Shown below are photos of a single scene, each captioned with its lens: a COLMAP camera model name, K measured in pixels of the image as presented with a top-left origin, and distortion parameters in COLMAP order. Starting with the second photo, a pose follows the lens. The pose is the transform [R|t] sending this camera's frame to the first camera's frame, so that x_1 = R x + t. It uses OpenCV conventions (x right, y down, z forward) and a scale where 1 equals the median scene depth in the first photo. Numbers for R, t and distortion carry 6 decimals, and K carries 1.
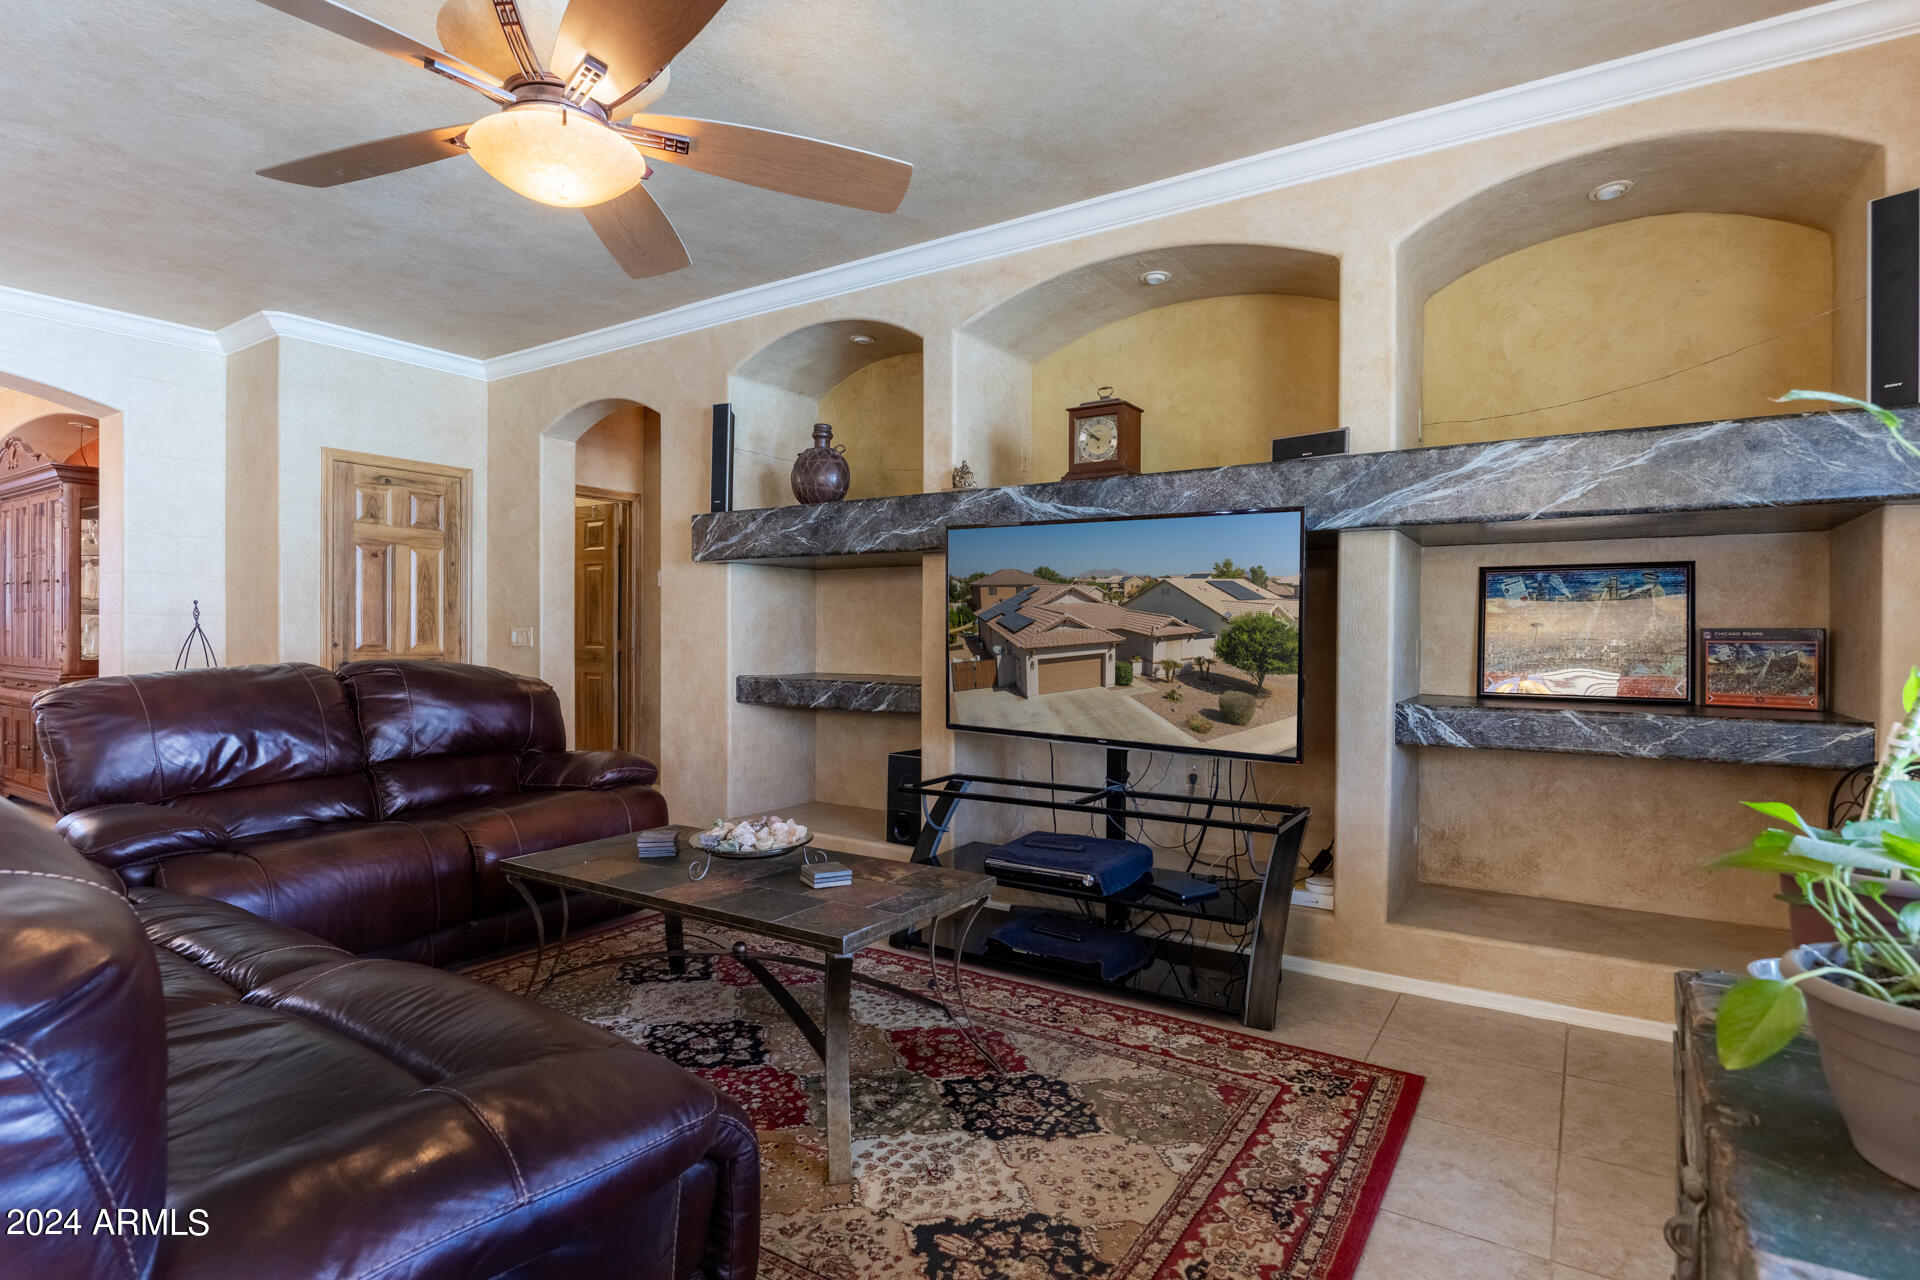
lens RADIAL K [[978.9, 0, 975.4], [0, 978.9, 640.2], [0, 0, 1]] dist [-0.010819, 0.000911]
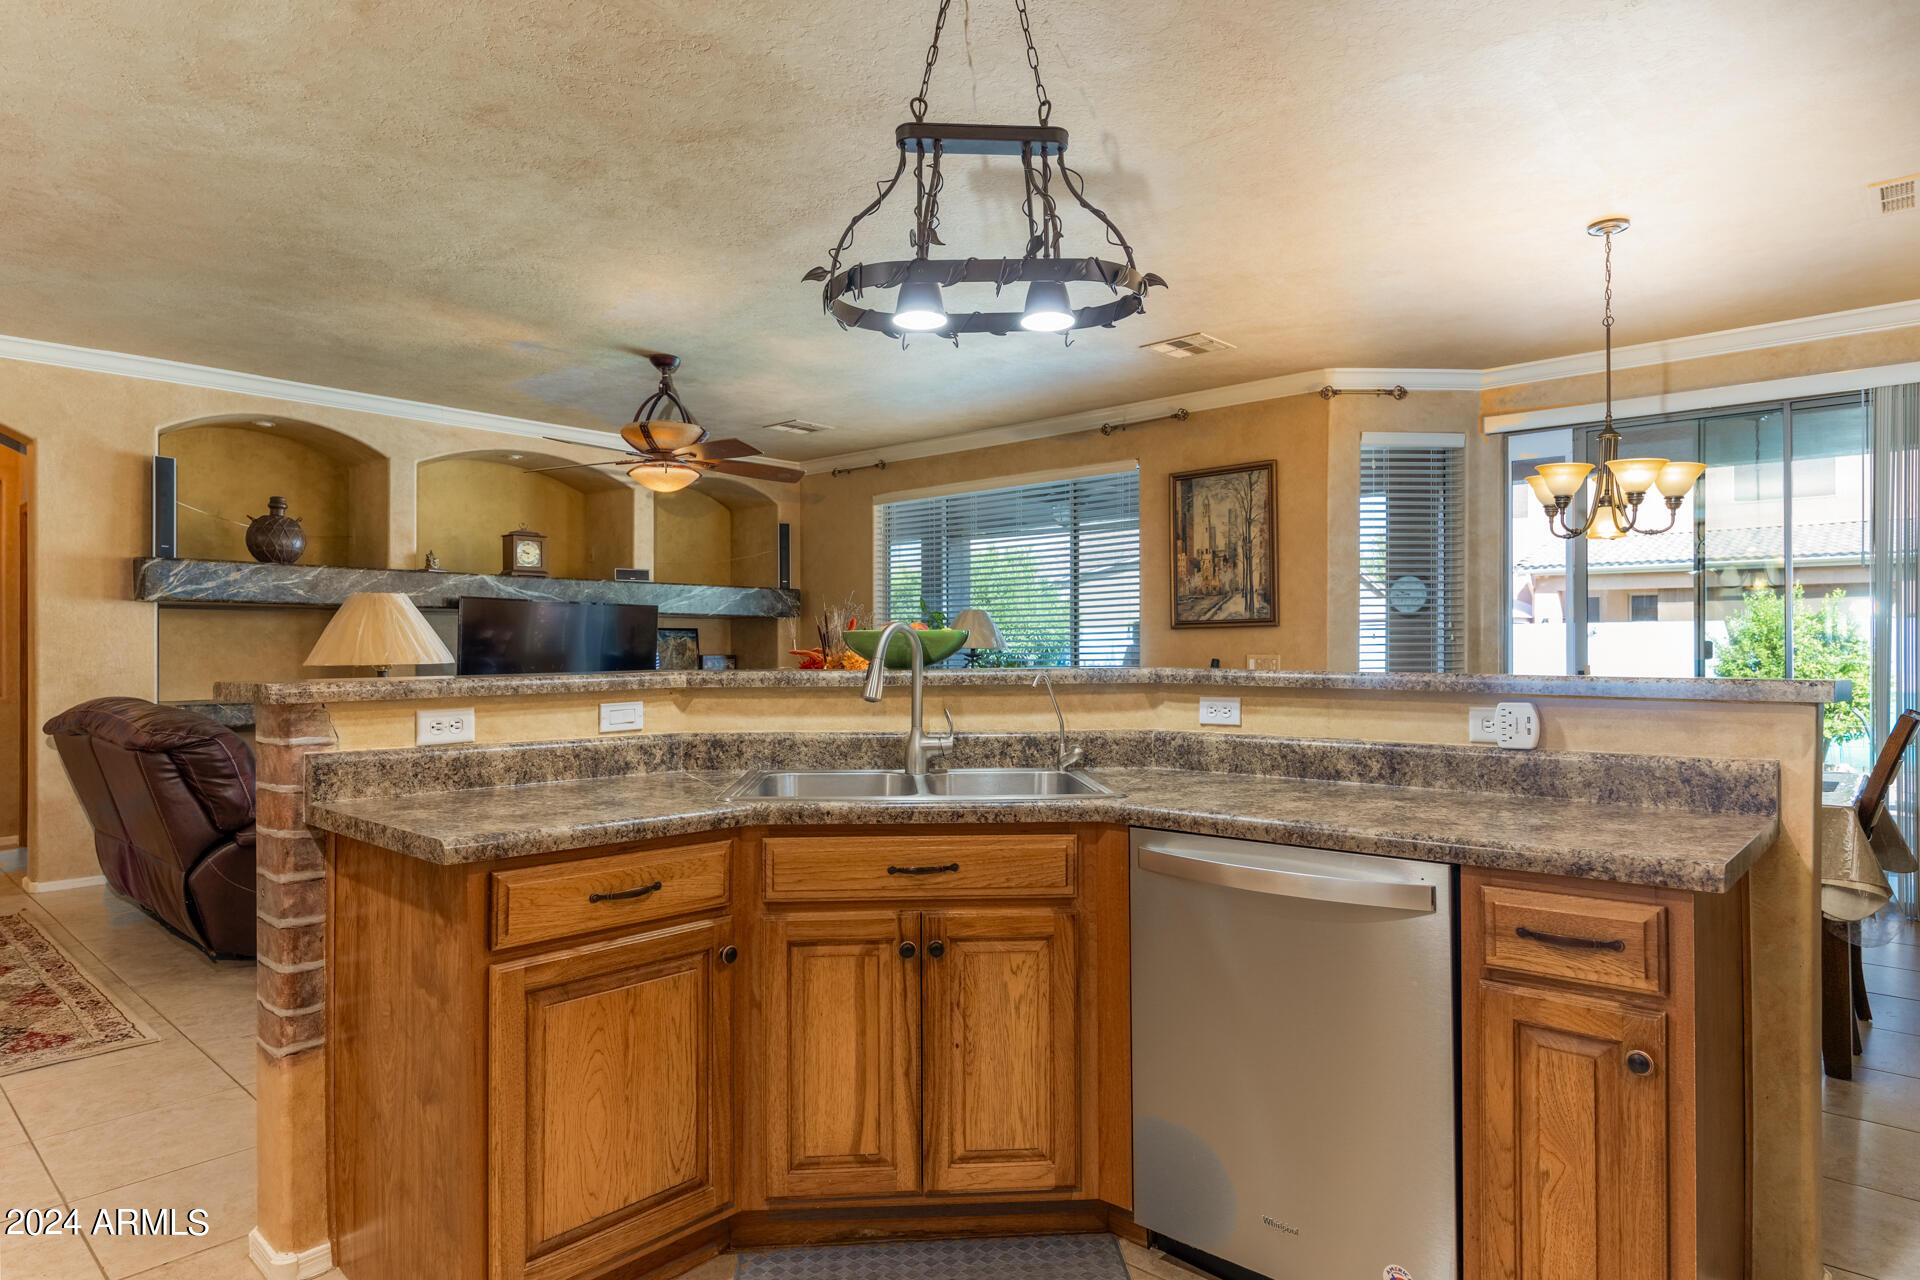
lens RADIAL K [[1073.9, 0, 958.2], [0, 1073.9, 637.1], [0, 0, 1]] dist [-0.003086, -0.001894]
pose [[0.149710, 0.003459, 0.988724, -1.899165], [0.009782, 0.999940, -0.004979, -0.036249], [-0.988682, 0.010417, 0.149667, -0.089879]]
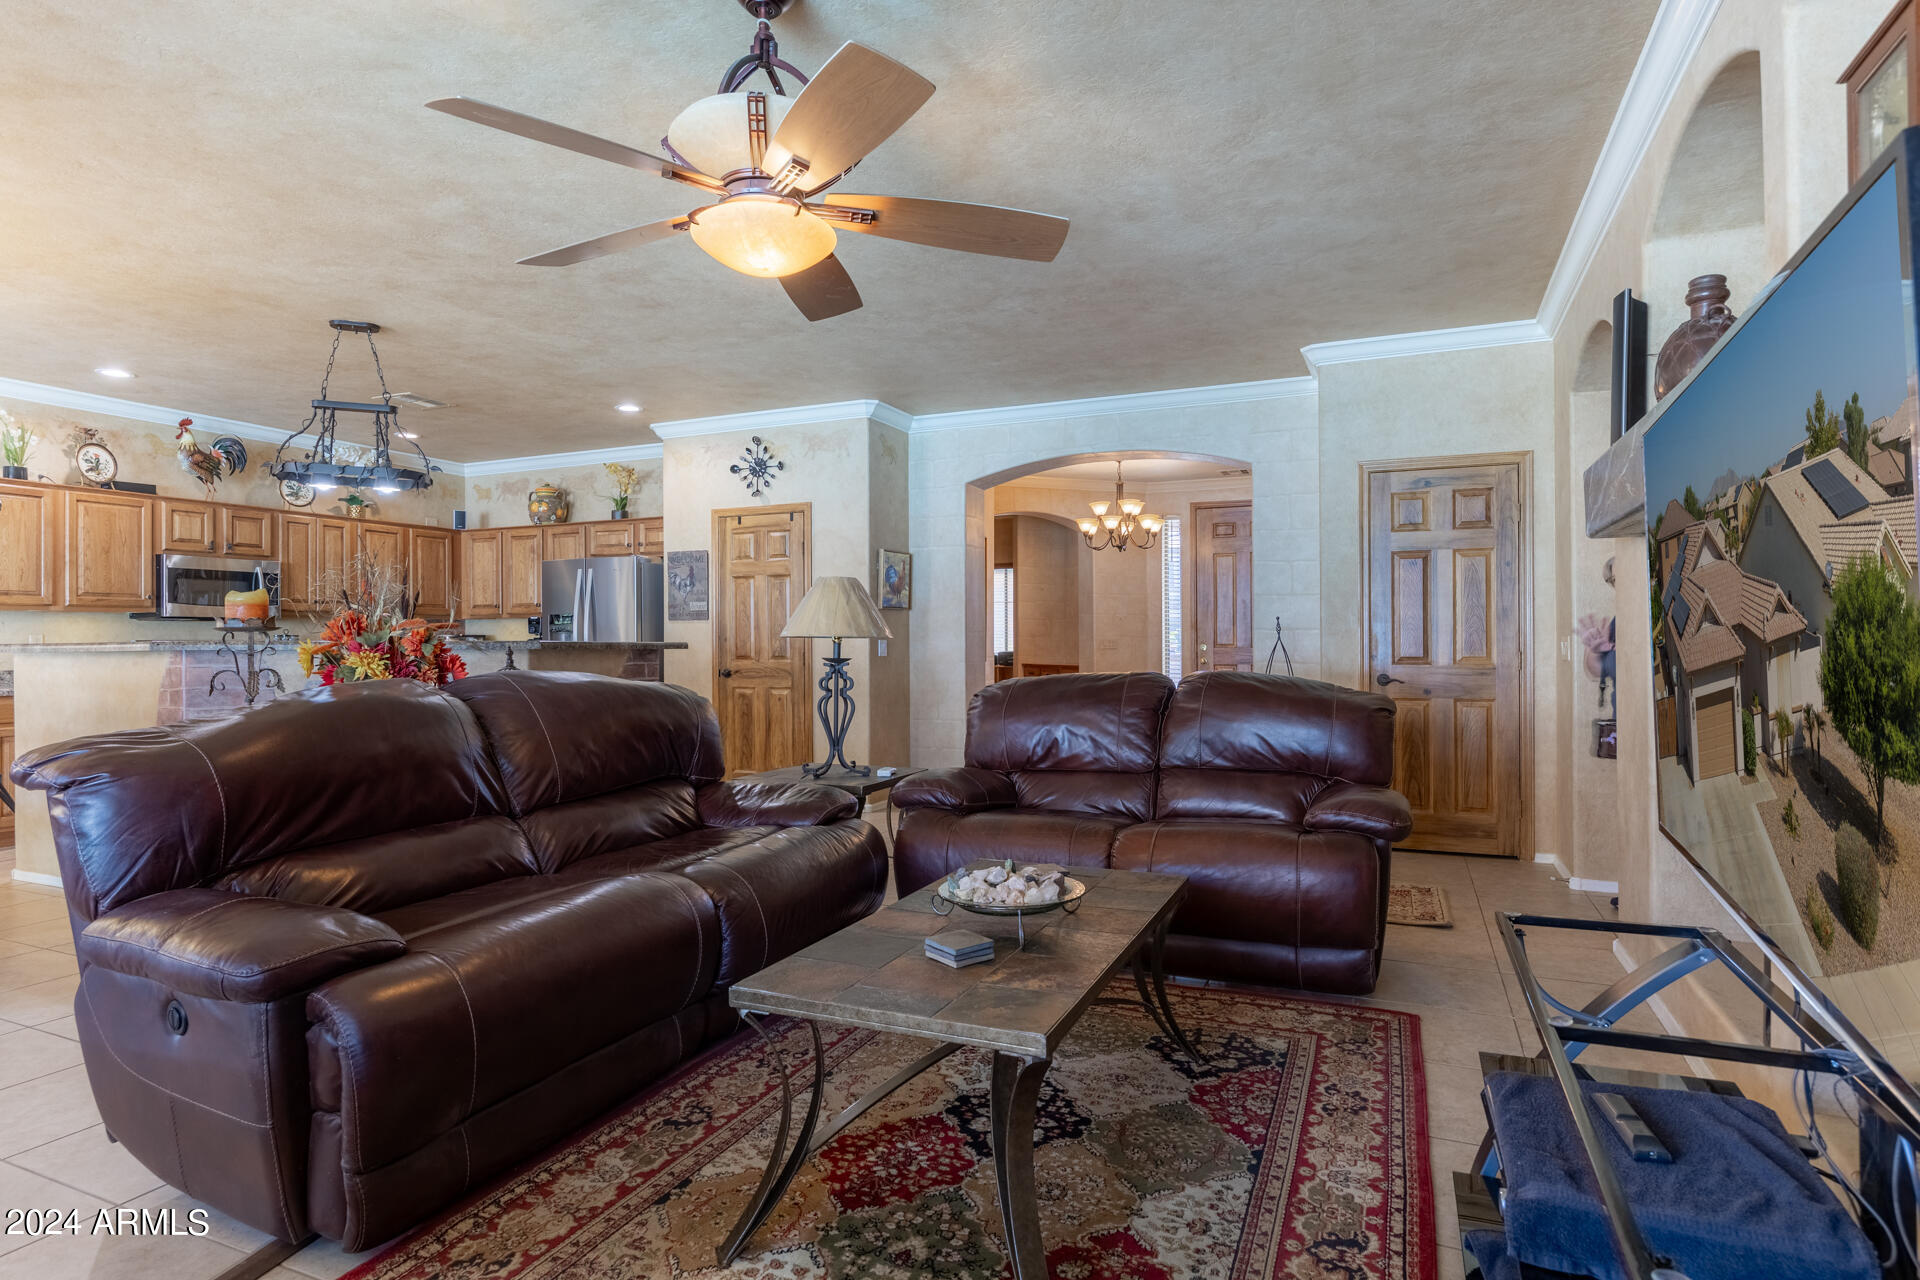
lens RADIAL K [[1031.5, 0, 952.1], [0, 1031.5, 642.2], [0, 0, 1]] dist [-0.002436, -0.002658]
pose [[0.153900, -0.005593, -0.988071, 0.514109], [-0.002532, 0.999978, -0.006055, -0.004002], [0.988083, 0.003433, 0.153882, 0.652836]]
